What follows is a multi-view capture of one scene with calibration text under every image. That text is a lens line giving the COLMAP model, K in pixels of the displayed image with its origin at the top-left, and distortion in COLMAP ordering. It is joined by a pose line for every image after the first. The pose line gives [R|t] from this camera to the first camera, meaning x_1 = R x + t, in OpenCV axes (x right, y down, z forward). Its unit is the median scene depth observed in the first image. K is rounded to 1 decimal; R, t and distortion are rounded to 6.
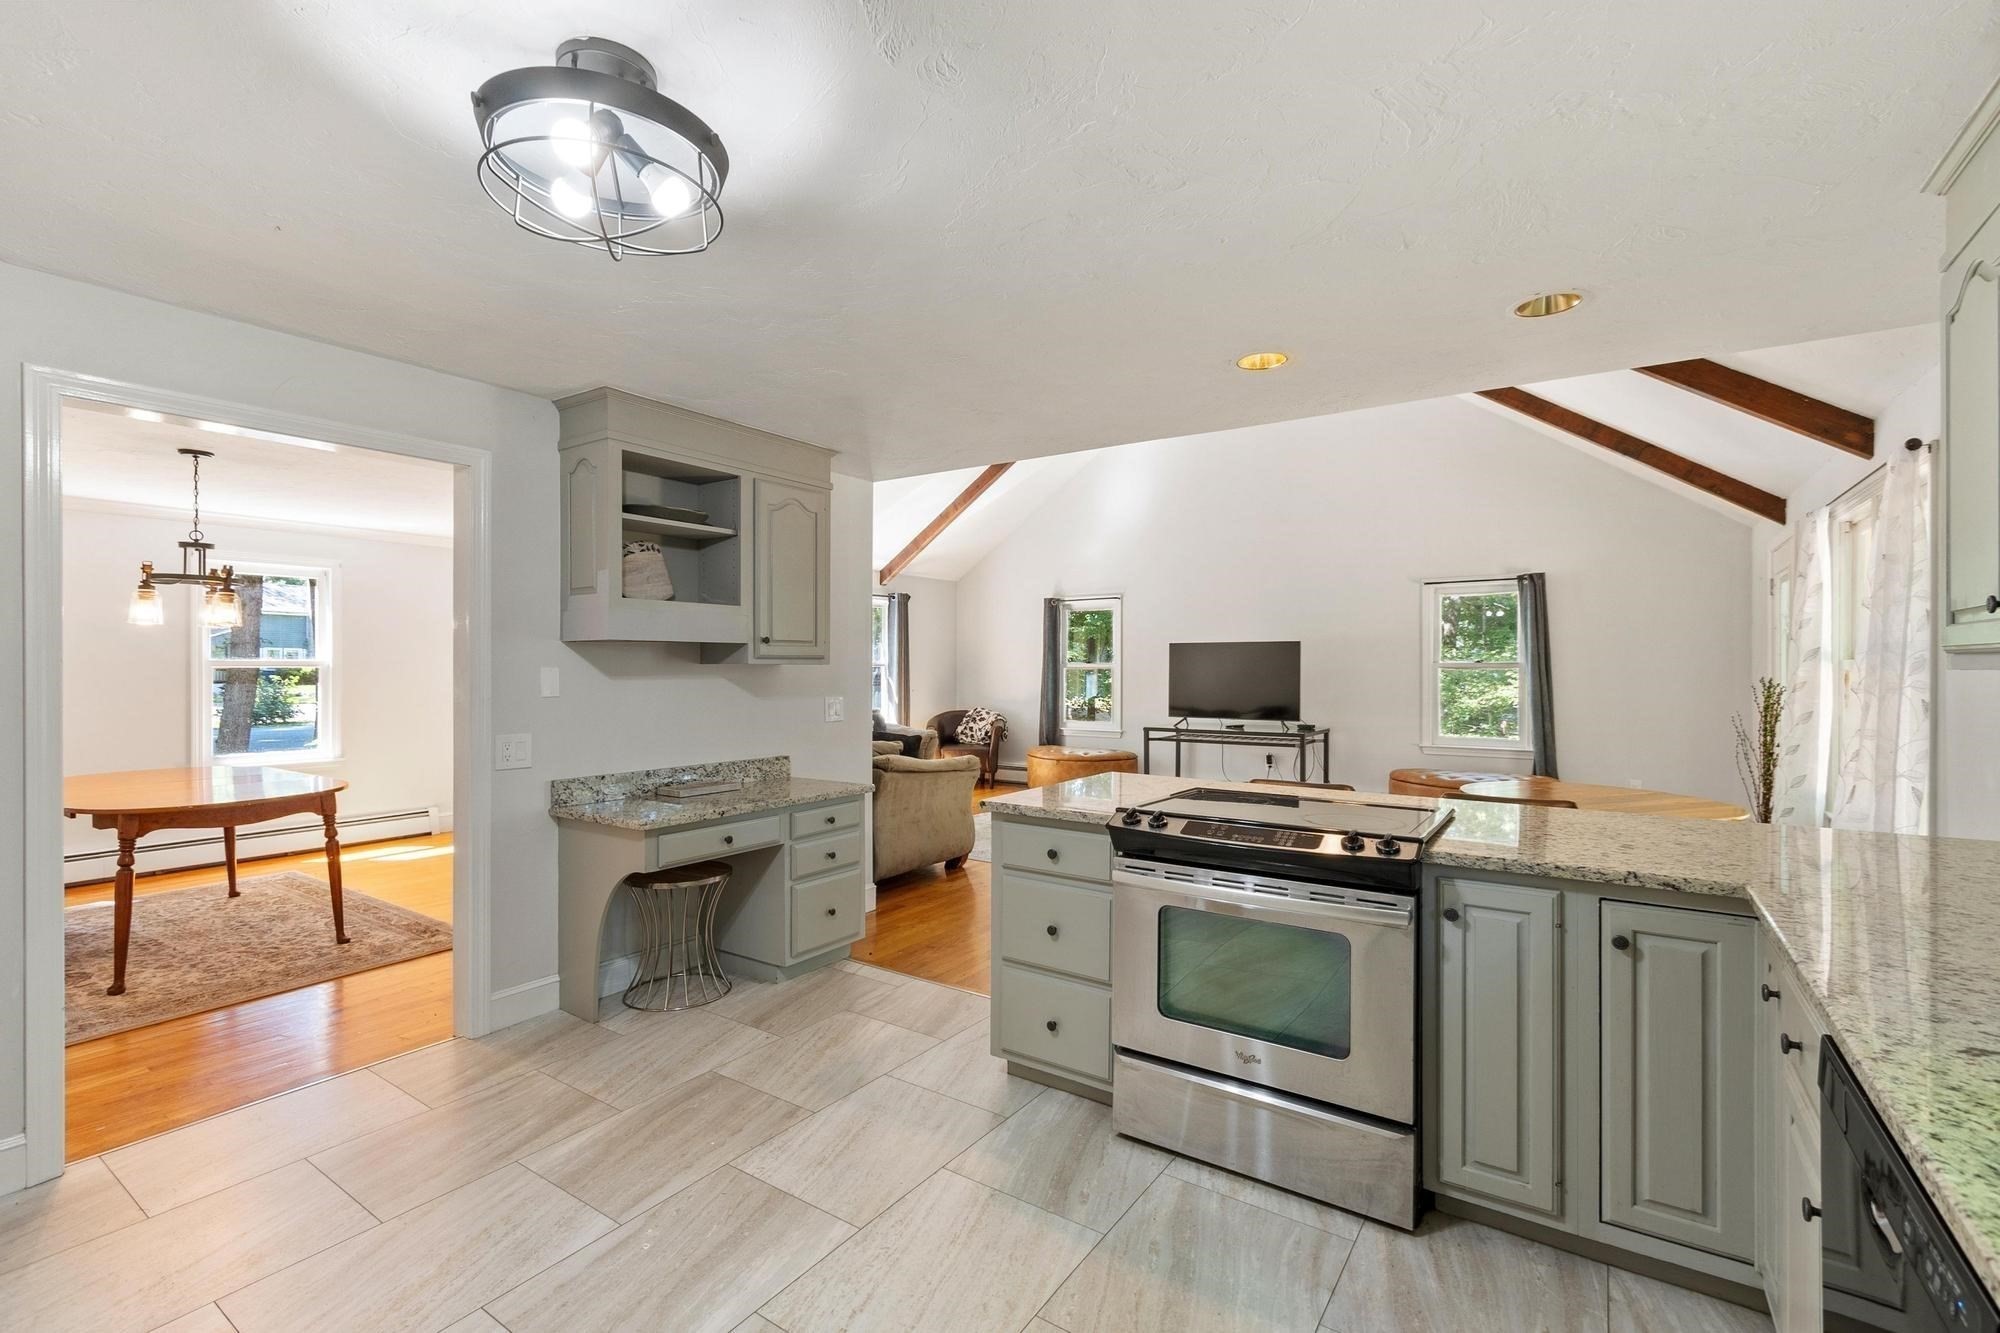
lens RADIAL K [[878.1, 0, 1008.0], [0, 878.1, 670.1], [0, 0, 1]] dist [0.005519, 0.000215]
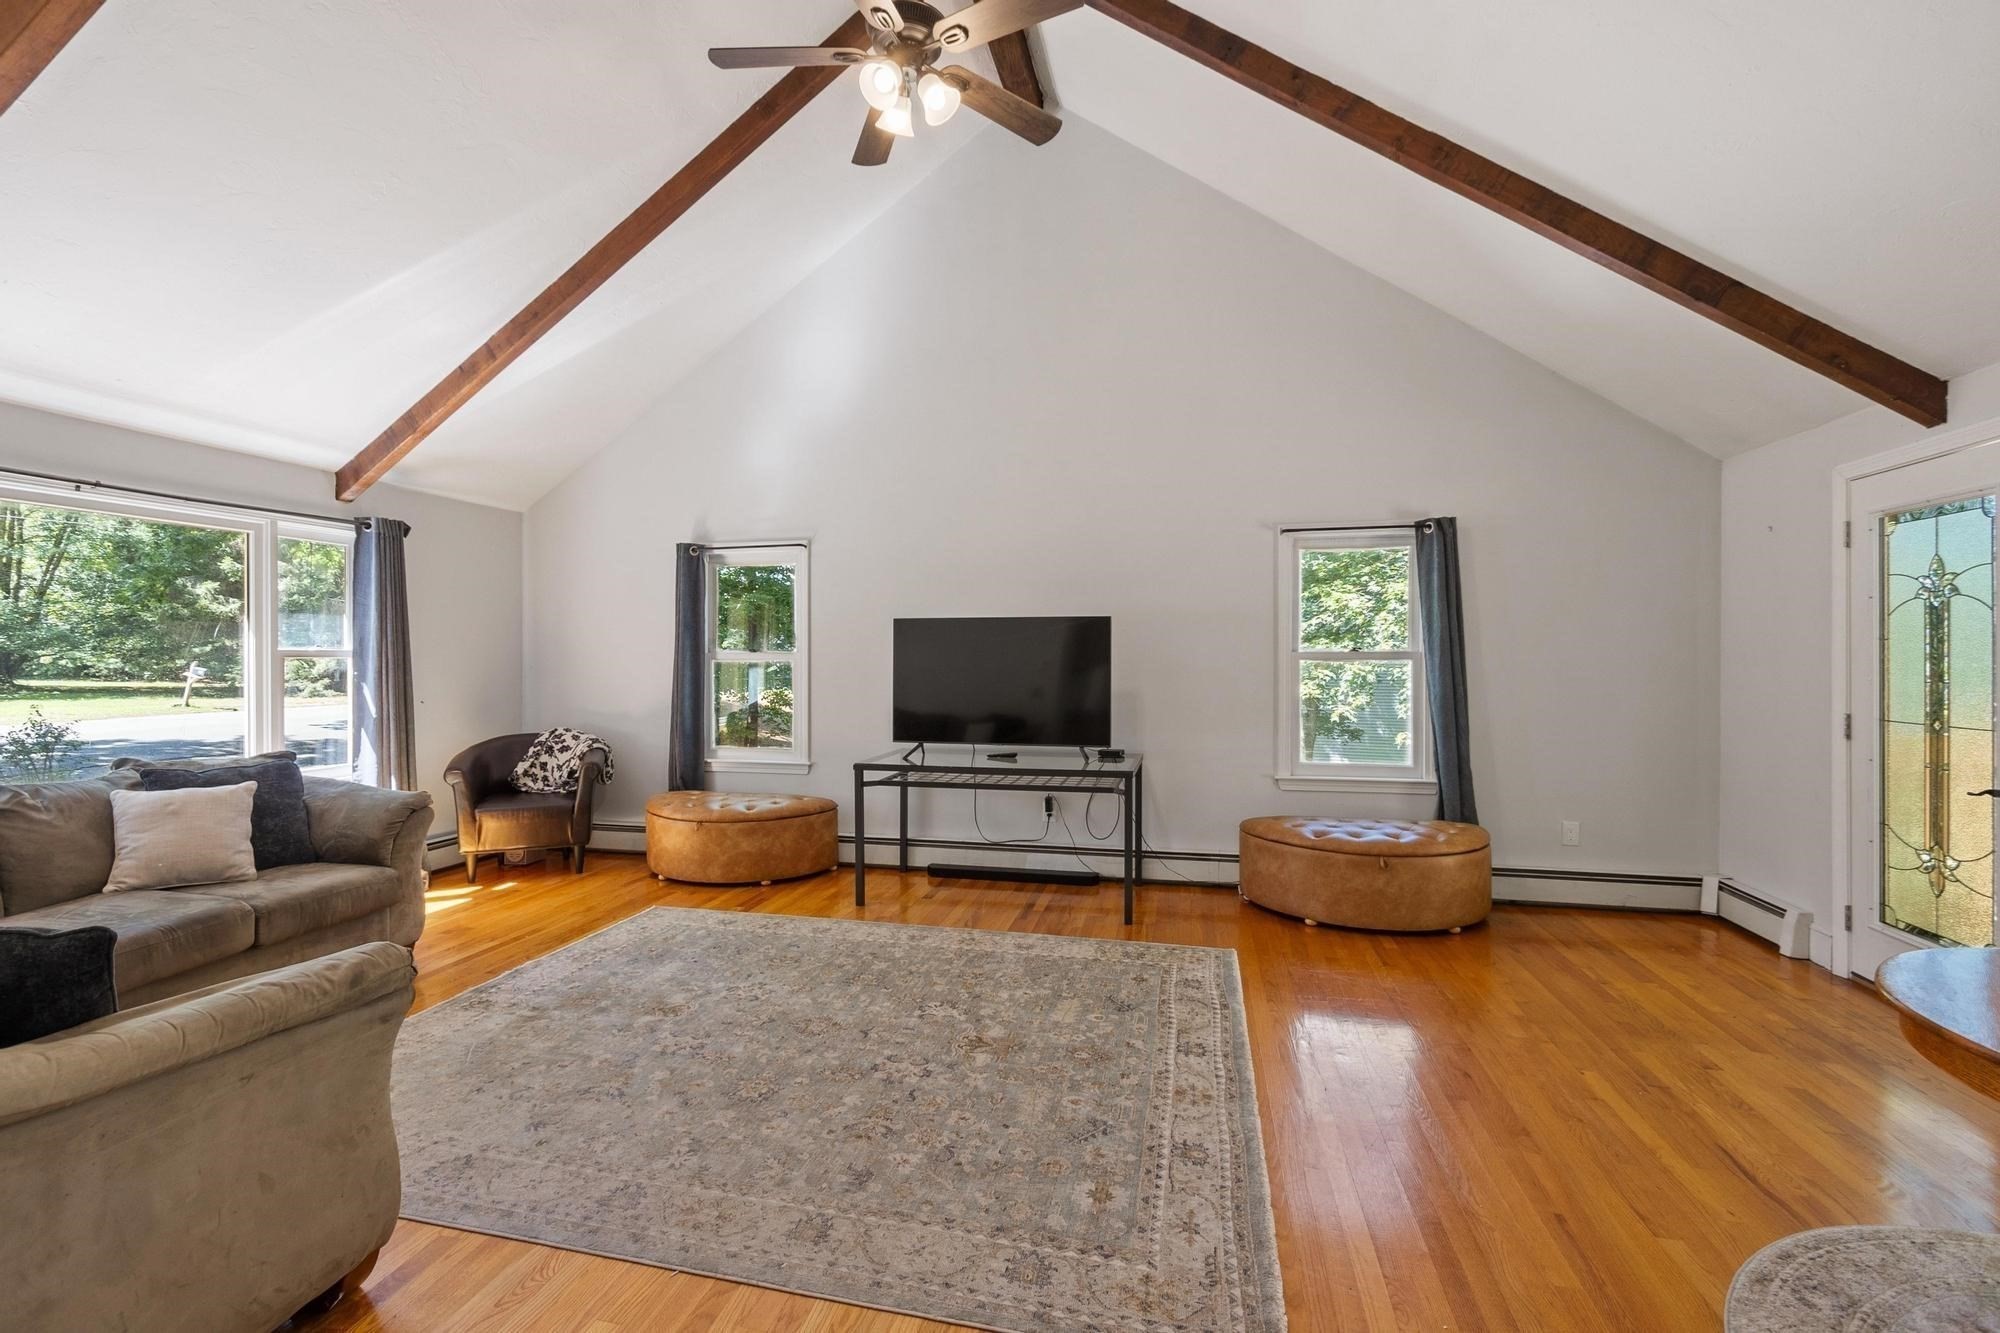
lens RADIAL K [[878.1, 0, 988.4], [0, 878.1, 661.1], [0, 0, 1]] dist [0.005519, 0.000215]
pose [[0.936200, -0.003121, 0.351455, 0.030809], [0.002508, 0.999994, 0.002200, -0.002806], [-0.351460, -0.001178, 0.936202, 0.381278]]
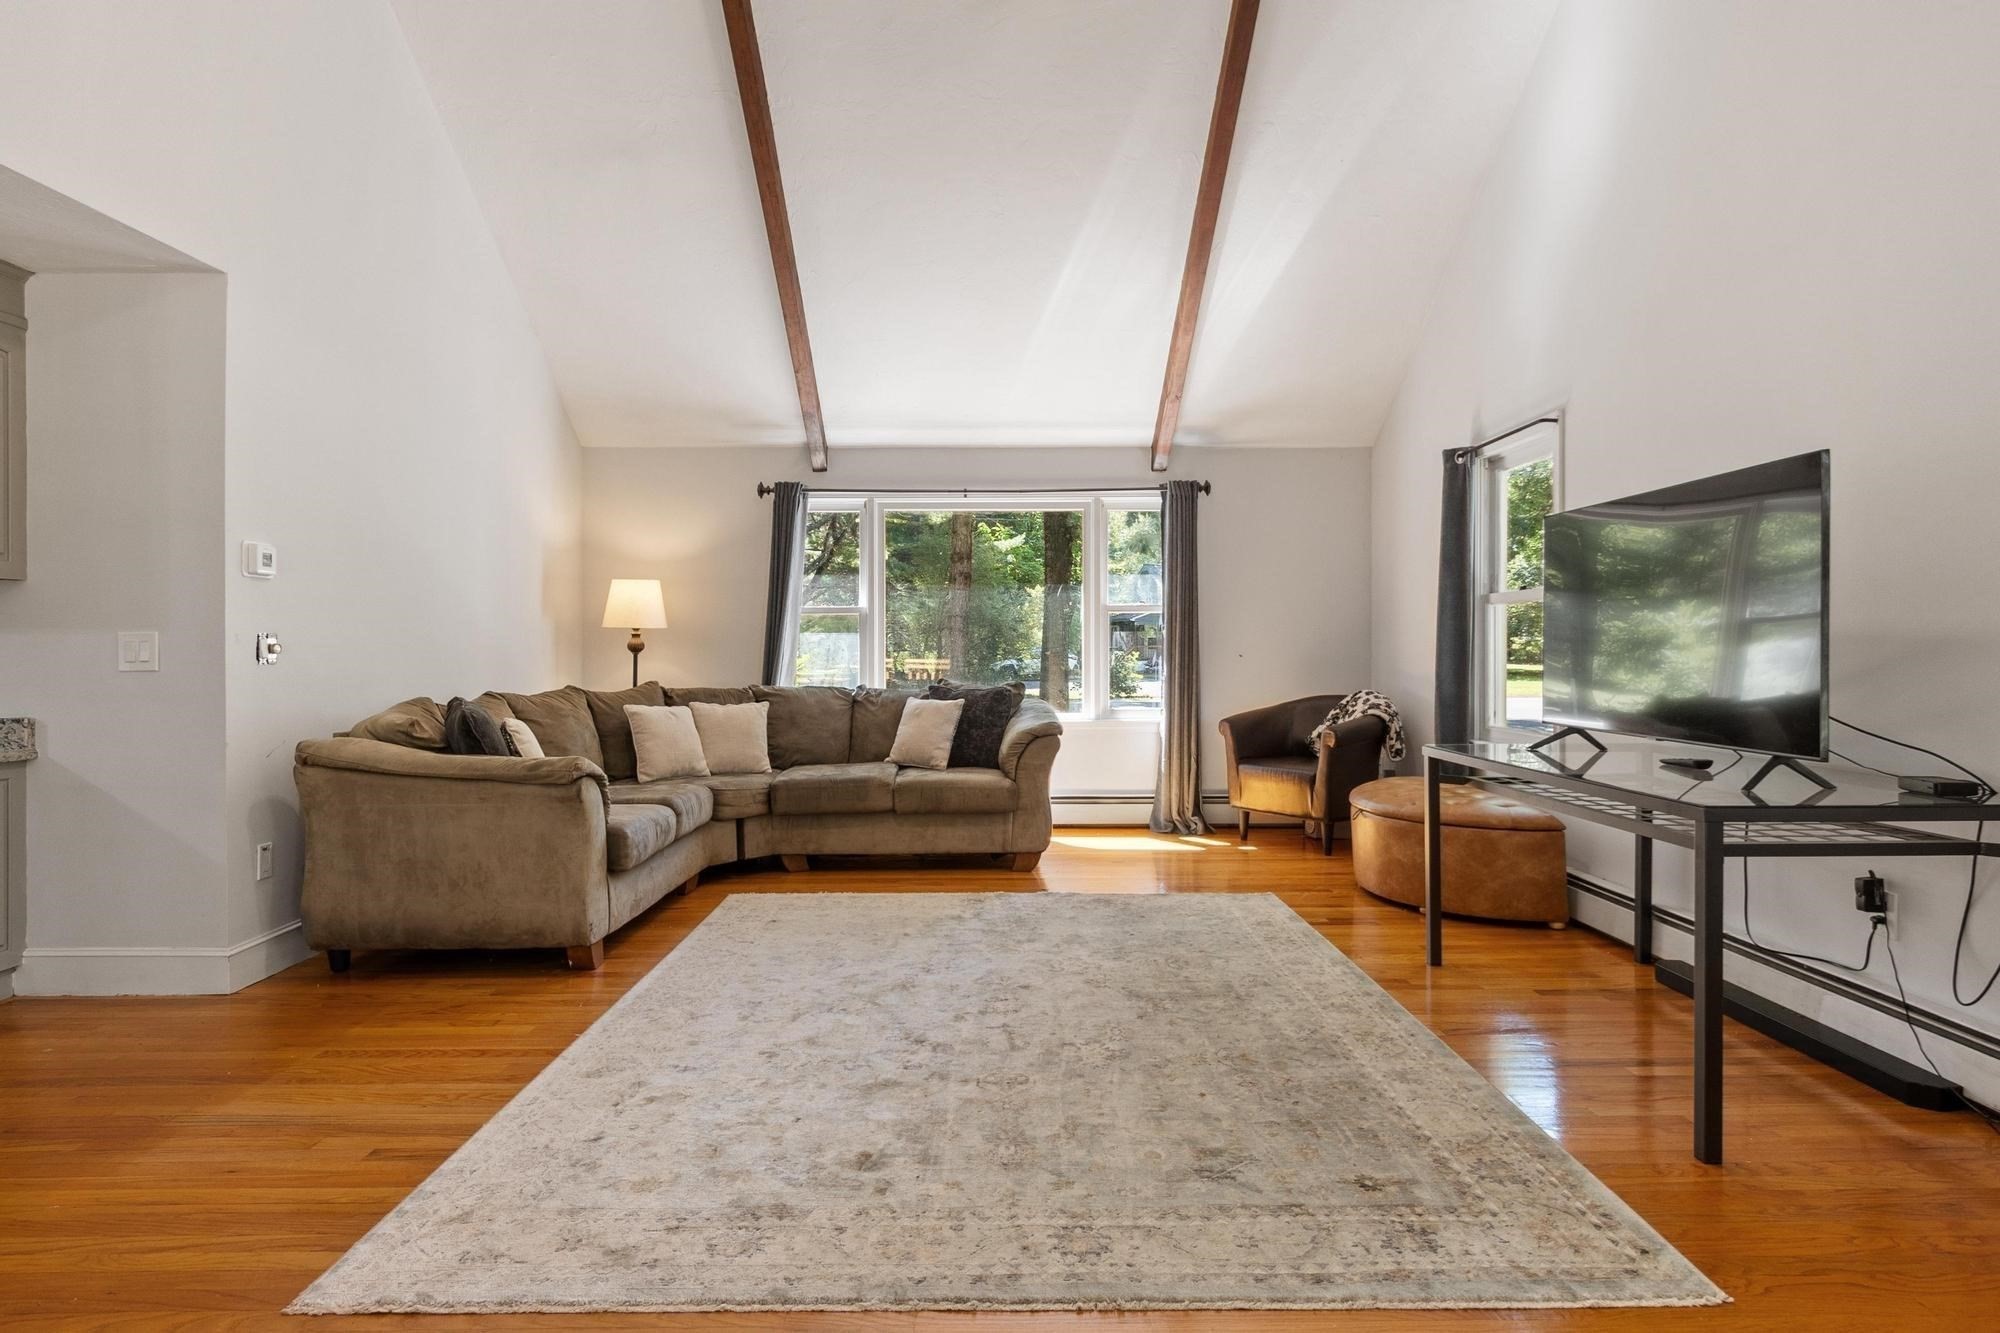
lens RADIAL K [[1051.8, 0, 988.5], [0, 1051.8, 656.7], [0, 0, 1]] dist [-0.001830, -0.000563]
pose [[0.567613, 0.004972, -0.823280, 0.365380], [0.000353, 0.999980, 0.006283, 0.020779], [0.823295, -0.003857, 0.567600, 0.518257]]
